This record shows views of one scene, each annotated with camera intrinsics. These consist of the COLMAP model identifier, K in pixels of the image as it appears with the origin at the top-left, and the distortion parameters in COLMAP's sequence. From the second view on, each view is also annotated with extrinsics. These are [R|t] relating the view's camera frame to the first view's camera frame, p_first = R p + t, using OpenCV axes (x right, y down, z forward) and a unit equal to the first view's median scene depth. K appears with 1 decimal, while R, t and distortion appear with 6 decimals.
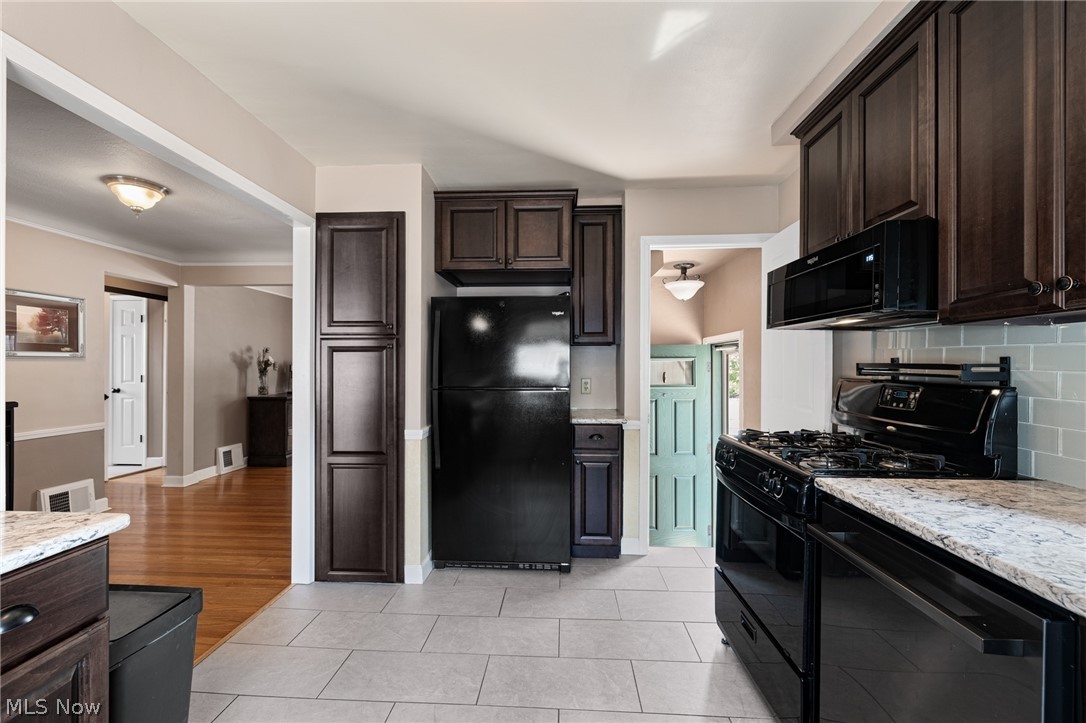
lens RADIAL K [[459.6, 0, 544.7], [0, 459.6, 366.9], [0, 0, 1]] dist [0.001934, -0.000253]
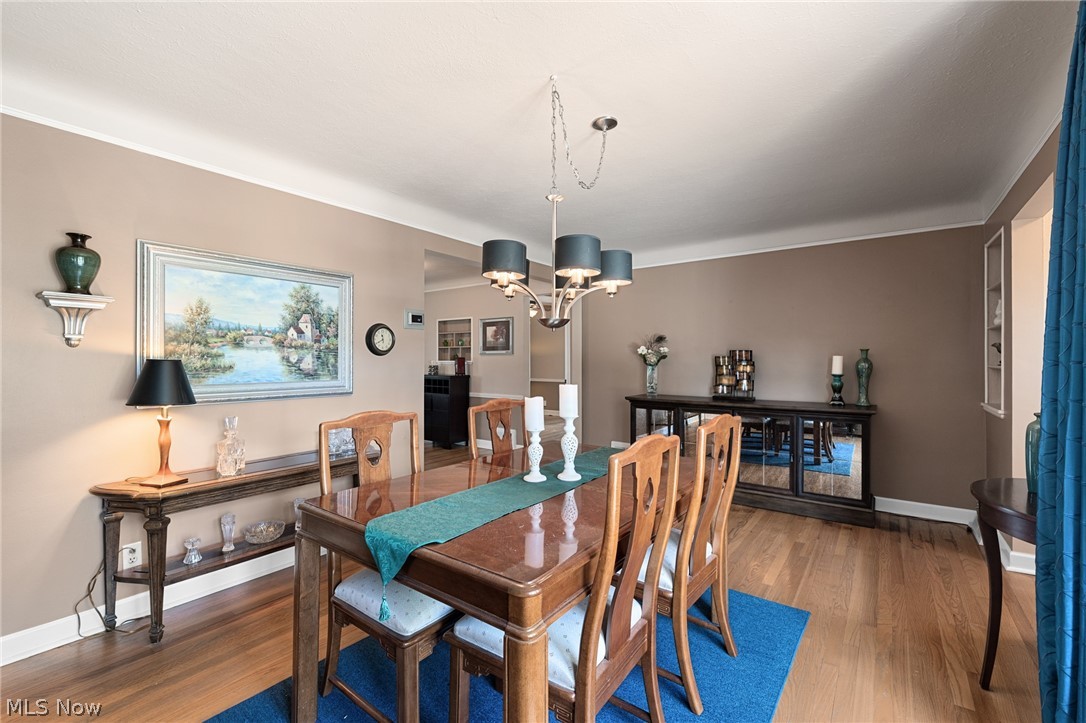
lens RADIAL K [[459.6, 0, 535.1], [0, 459.6, 357.0], [0, 0, 1]] dist [0.001934, -0.000253]
pose [[-0.573224, -0.003967, -0.819389, 0.303769], [0.003214, 0.999970, -0.007089, 0.005745], [0.819393, -0.006697, -0.573194, 2.166258]]
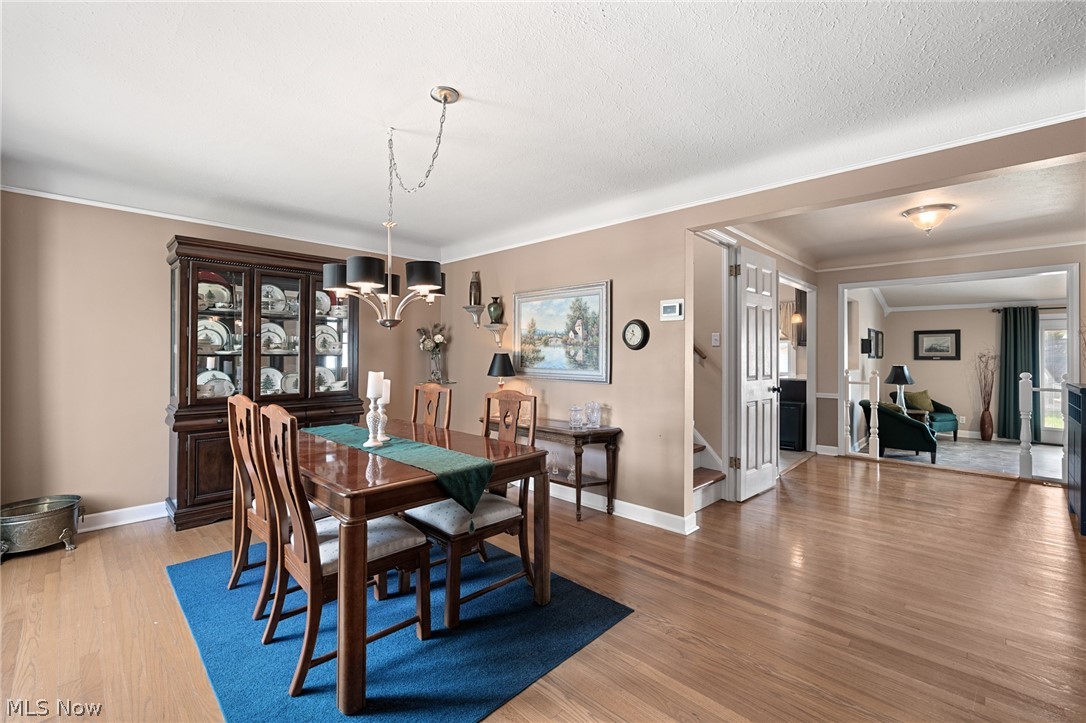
lens RADIAL K [[459.6, 0, 542.6], [0, 459.6, 353.5], [0, 0, 1]] dist [0.001934, -0.000253]
pose [[-0.746115, -0.004304, 0.665803, -0.797391], [-0.007176, 0.999973, -0.001577, 0.005363], [-0.665779, -0.005954, -0.746126, 2.238935]]
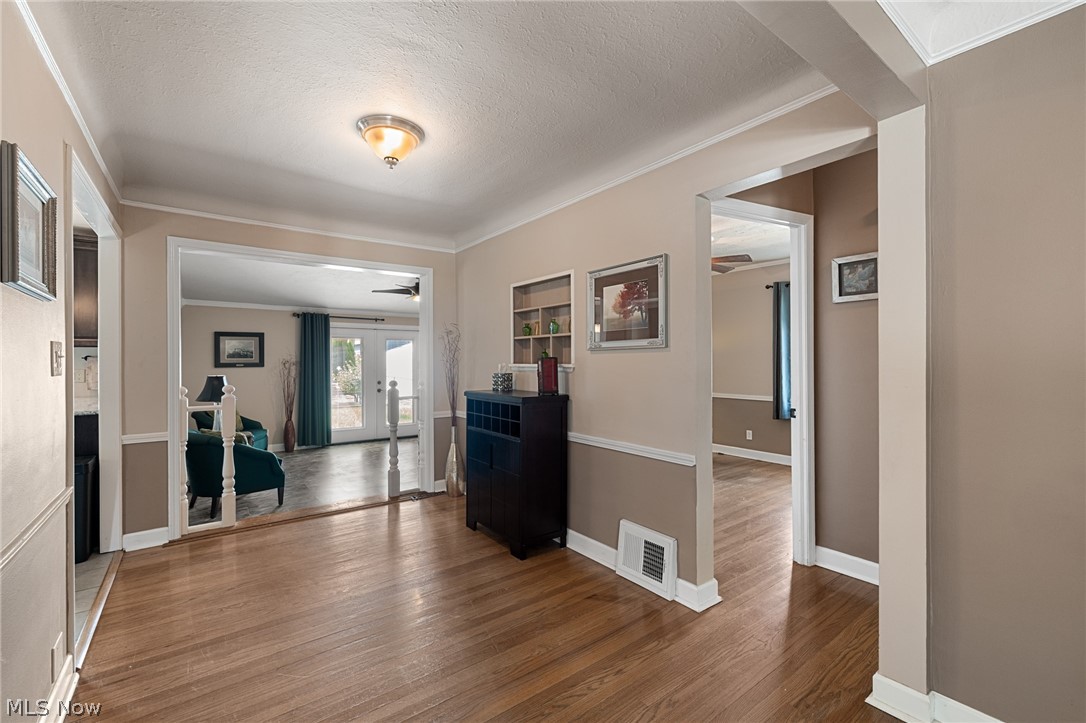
lens RADIAL K [[459.6, 0, 542.3], [0, 459.6, 361.7], [0, 0, 1]] dist [0.001934, -0.000253]
pose [[-0.778063, 0.001439, -0.628185, -0.503128], [0.002990, 0.999995, -0.001412, 0.002813], [0.628180, -0.002977, -0.778063, 1.512863]]
